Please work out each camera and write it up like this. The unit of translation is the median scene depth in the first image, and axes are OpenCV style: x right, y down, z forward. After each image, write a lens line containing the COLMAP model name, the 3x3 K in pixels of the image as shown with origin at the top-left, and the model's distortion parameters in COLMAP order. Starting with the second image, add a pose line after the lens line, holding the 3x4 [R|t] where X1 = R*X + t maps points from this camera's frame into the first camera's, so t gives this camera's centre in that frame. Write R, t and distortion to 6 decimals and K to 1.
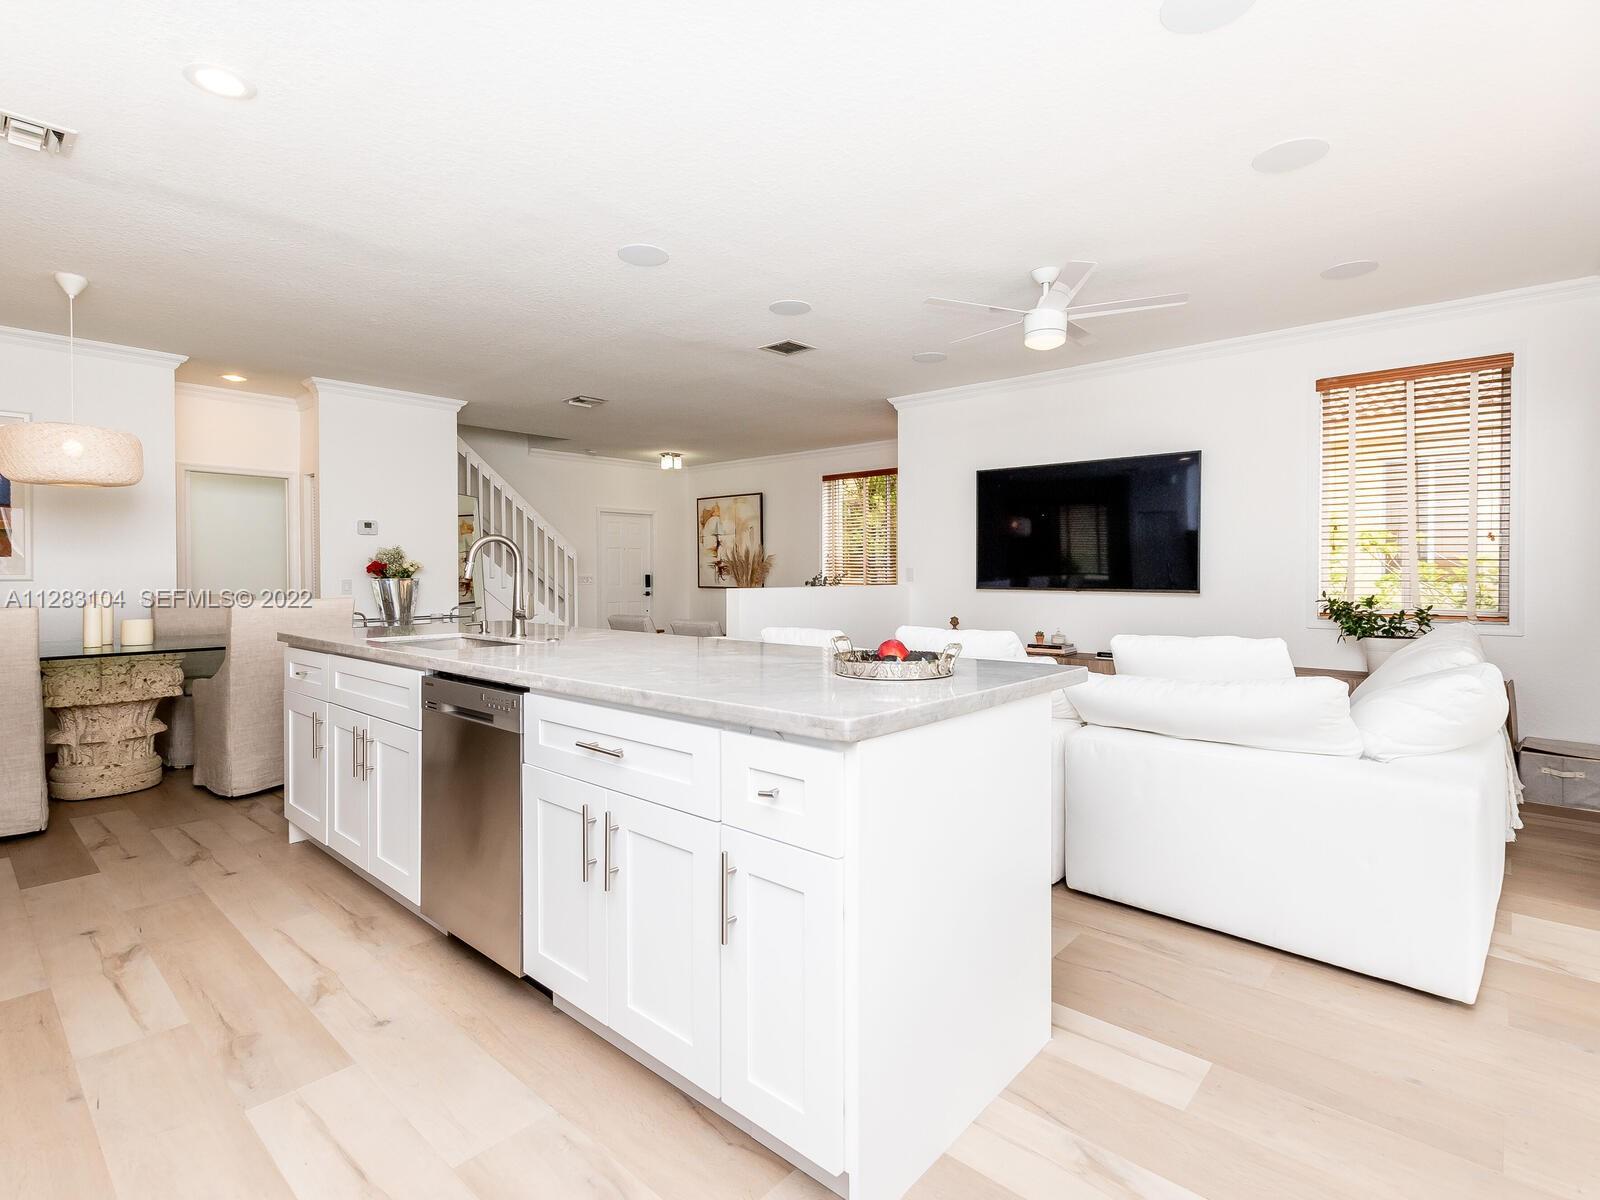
lens RADIAL K [[810.9, 0, 800.0], [0, 810.9, 600.0], [0, 0, 1]] dist [0.003400, 0.000873]
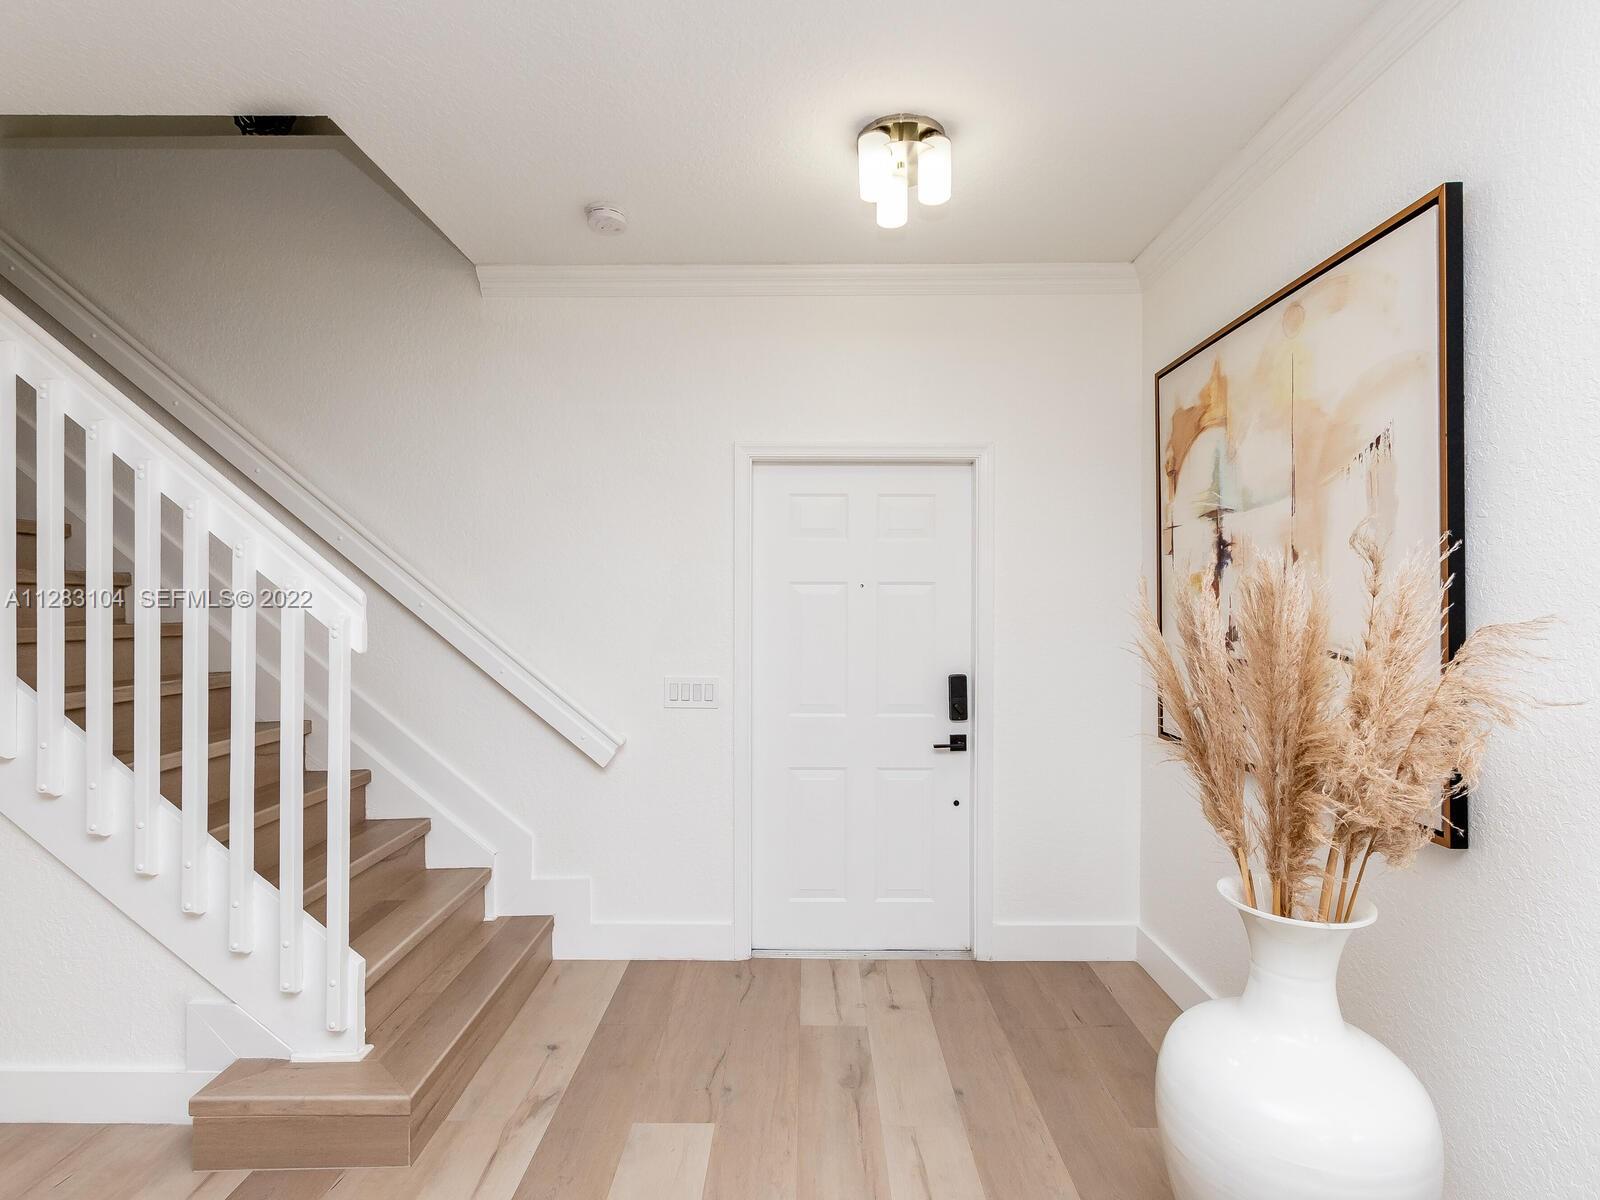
lens RADIAL K [[810.9, 0, 800.0], [0, 810.9, 600.0], [0, 0, 1]] dist [0.003400, 0.000873]
pose [[0.665523, 0.001668, -0.746376, -0.015424], [-0.028377, 0.999331, -0.023070, -0.049004], [0.745838, 0.036533, 0.665125, 0.772716]]
